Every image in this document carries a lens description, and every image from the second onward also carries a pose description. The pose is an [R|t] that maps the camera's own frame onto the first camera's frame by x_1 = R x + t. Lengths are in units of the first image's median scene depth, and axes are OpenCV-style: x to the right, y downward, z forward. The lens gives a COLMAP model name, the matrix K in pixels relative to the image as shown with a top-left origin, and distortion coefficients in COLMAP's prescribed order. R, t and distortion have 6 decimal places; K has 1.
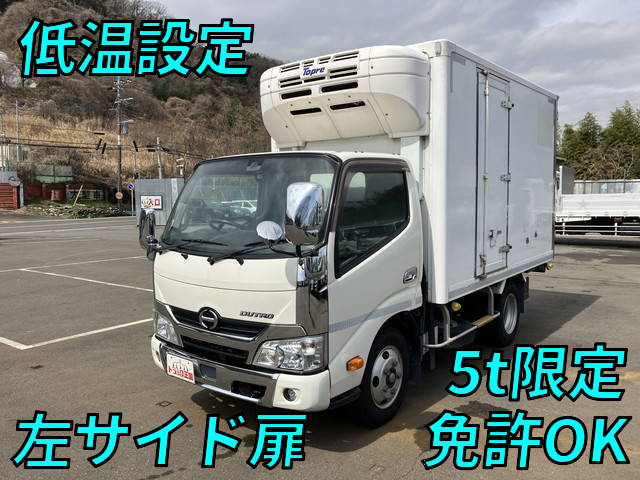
lens RADIAL K [[528.1, 0, 319.1], [0, 528.1, 240.0], [0, 0, 1]] dist [0.014160, -0.007931]
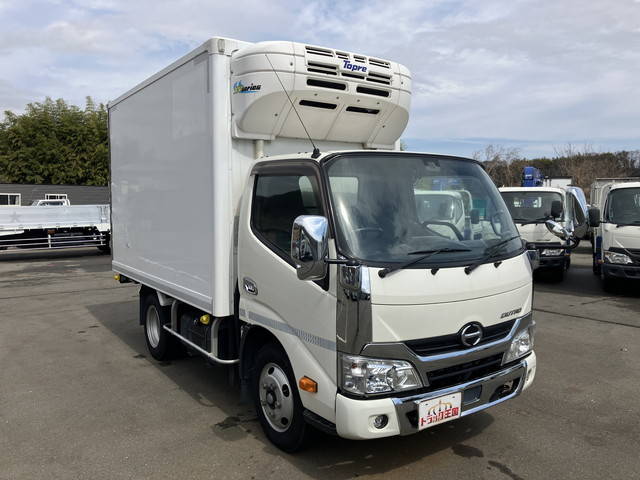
lens RADIAL K [[528.1, 0, 321.9], [0, 528.1, 238.3], [0, 0, 1]] dist [0.014160, -0.007931]
pose [[0.300476, -0.051883, 0.952377, -0.924774], [0.080795, 0.996315, 0.028786, -0.049051], [-0.950361, 0.068298, 0.303560, 0.785064]]
